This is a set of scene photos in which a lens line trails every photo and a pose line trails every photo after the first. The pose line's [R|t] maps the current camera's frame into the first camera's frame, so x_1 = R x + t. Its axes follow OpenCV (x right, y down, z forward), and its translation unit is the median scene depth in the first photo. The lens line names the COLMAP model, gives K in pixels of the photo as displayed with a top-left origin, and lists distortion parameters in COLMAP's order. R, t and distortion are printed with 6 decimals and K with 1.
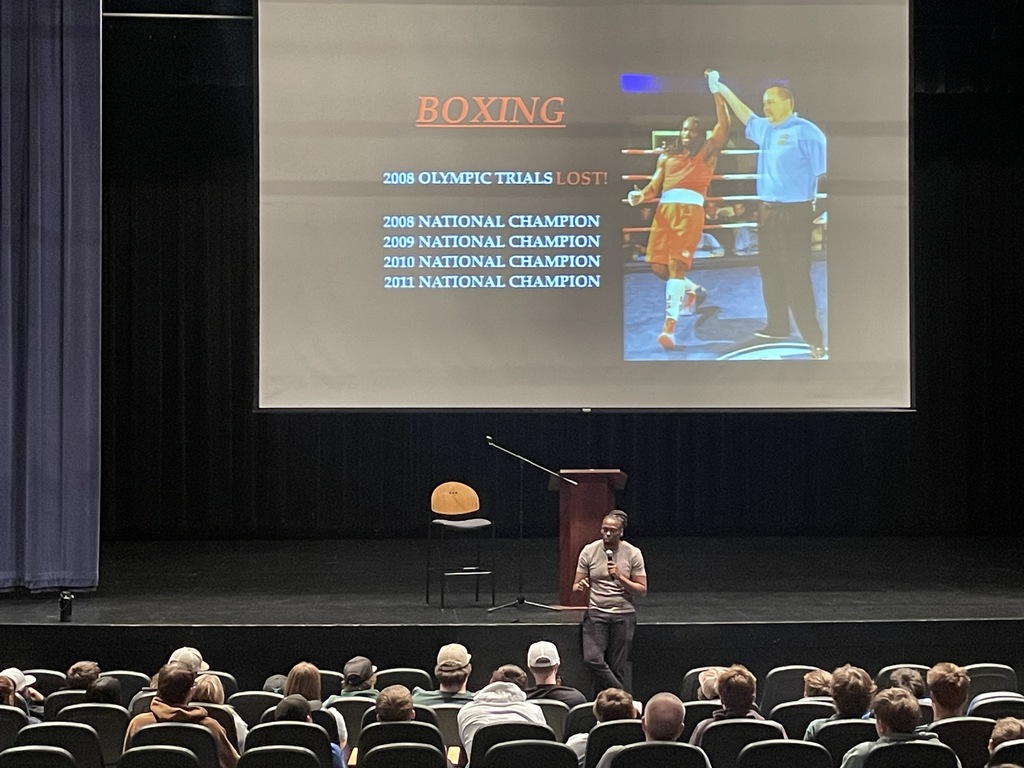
lens RADIAL K [[1870.5, 0, 529.3], [0, 1870.5, 386.3], [0, 0, 1]] dist [0.025586, 0.039790]
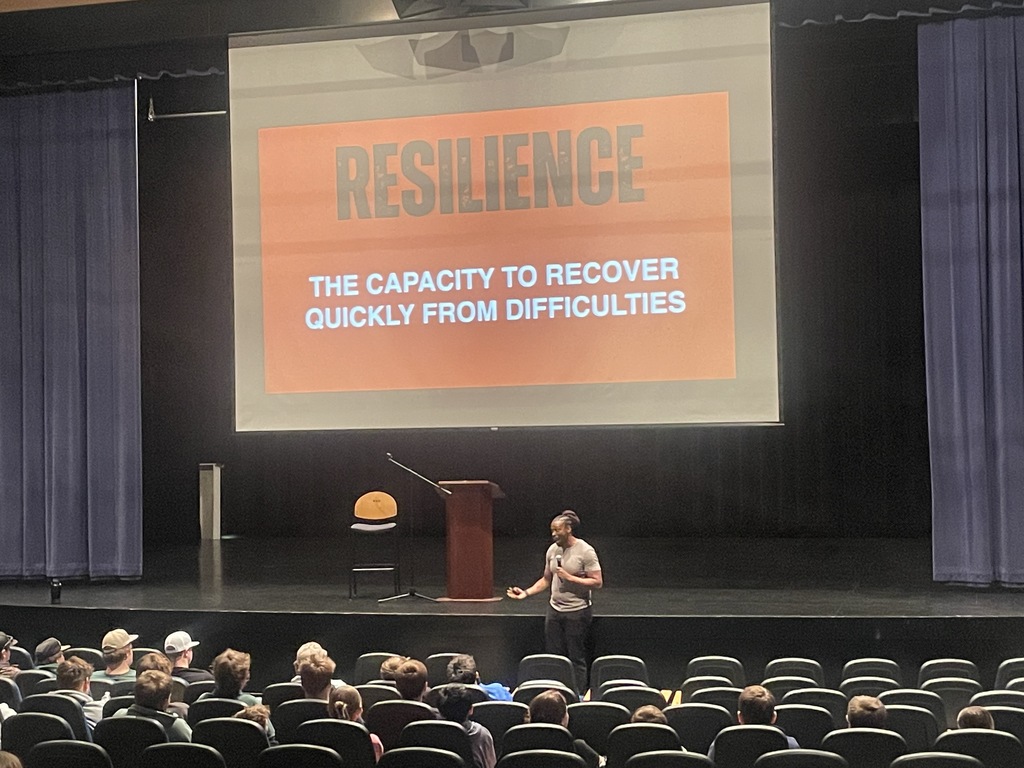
lens RADIAL K [[1674.4, 0, 512.0], [0, 1674.4, 384.0], [0, 0, 1]] dist [0.012778, 0.117106]
pose [[0.943451, -0.024678, -0.330592, 0.394128], [0.022419, 0.999692, -0.010644, -0.003833], [0.330753, 0.002631, 0.943714, 0.028761]]
